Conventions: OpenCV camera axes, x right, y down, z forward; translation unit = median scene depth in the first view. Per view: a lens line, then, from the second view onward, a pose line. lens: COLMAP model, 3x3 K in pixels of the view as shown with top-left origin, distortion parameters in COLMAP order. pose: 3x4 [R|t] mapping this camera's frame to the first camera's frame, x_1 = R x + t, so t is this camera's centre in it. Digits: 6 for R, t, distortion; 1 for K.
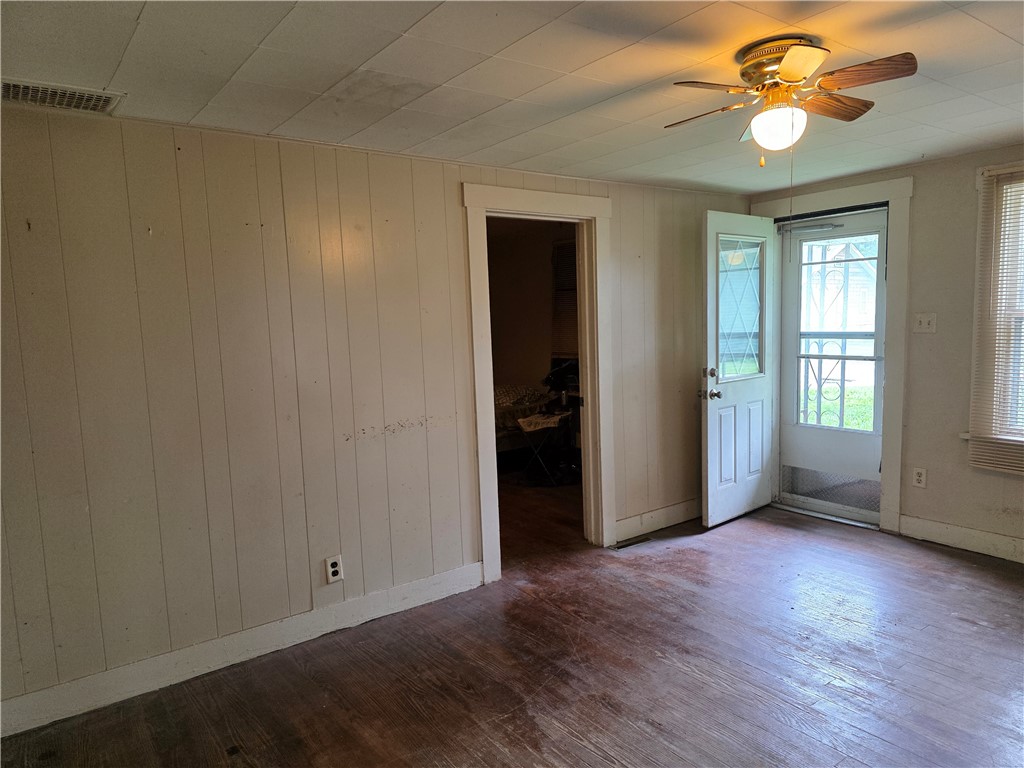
lens RADIAL K [[692.7, 0, 514.2], [0, 692.7, 388.3], [0, 0, 1]] dist [0.026191, -0.002318]
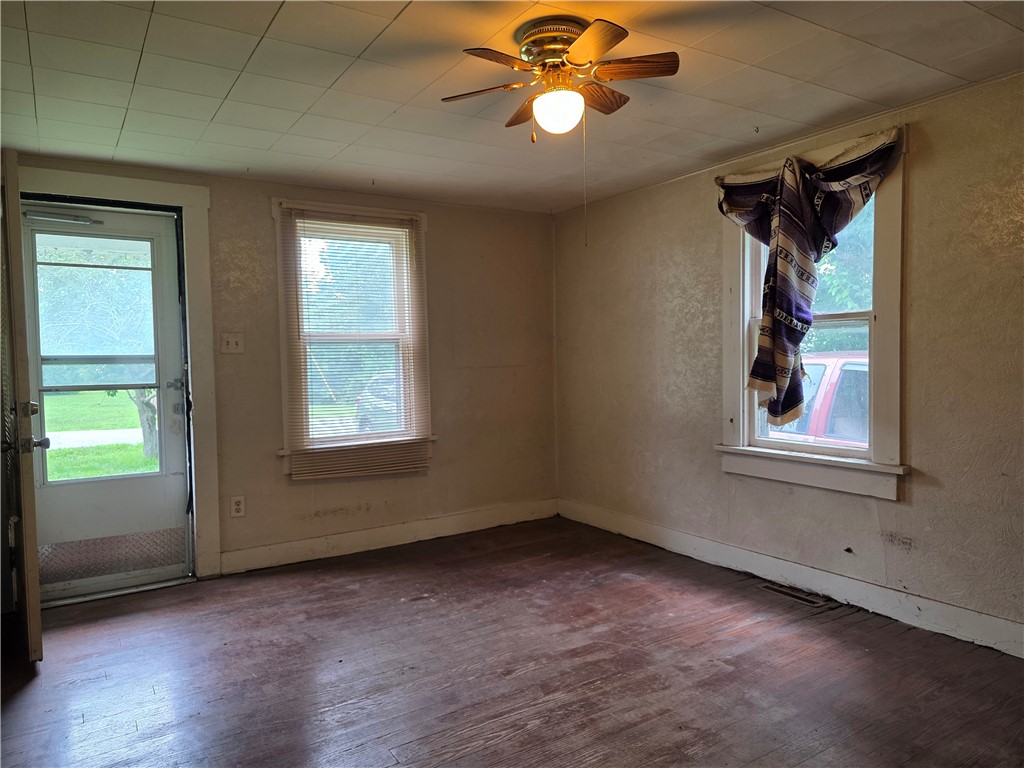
lens RADIAL K [[692.7, 0, 515.3], [0, 692.7, 385.8], [0, 0, 1]] dist [0.026191, -0.002318]
pose [[0.073881, -0.012555, 0.997188, -0.325433], [0.117728, 0.993039, 0.003780, 0.006192], [-0.990294, 0.117117, 0.074845, 0.533728]]
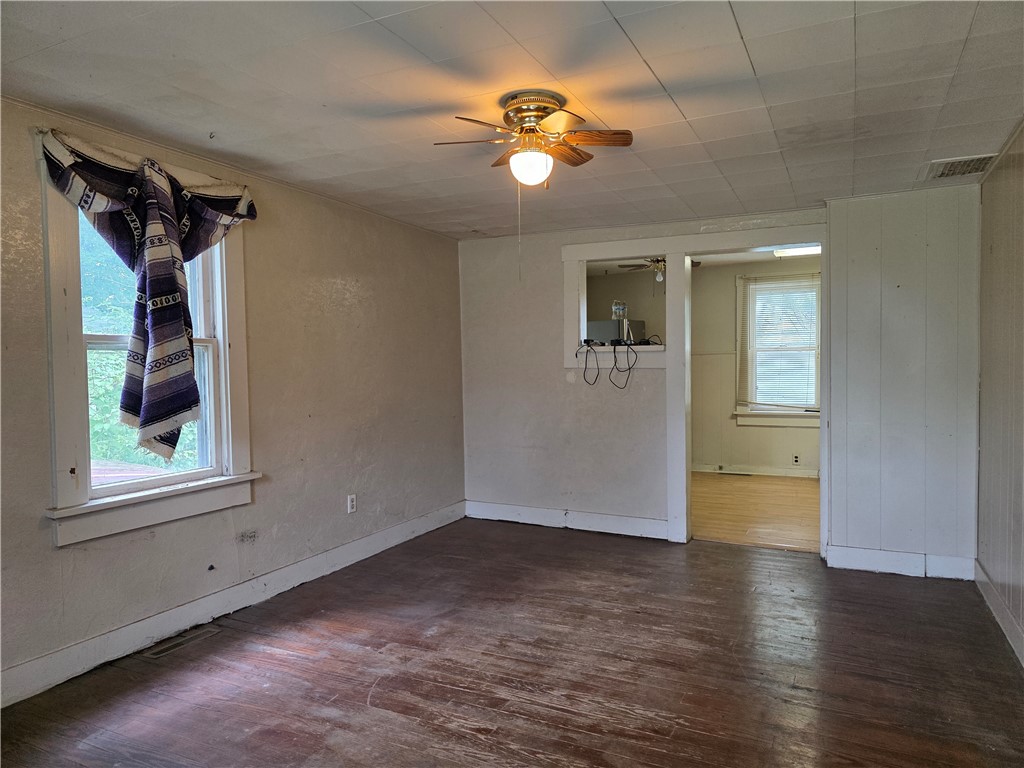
lens RADIAL K [[692.7, 0, 514.8], [0, 692.7, 383.2], [0, 0, 1]] dist [0.026191, -0.002318]
pose [[-0.890149, 0.053007, -0.452577, 0.498285], [-0.006958, 0.991514, 0.129816, -0.081235], [0.455617, 0.118704, -0.882226, 1.078514]]
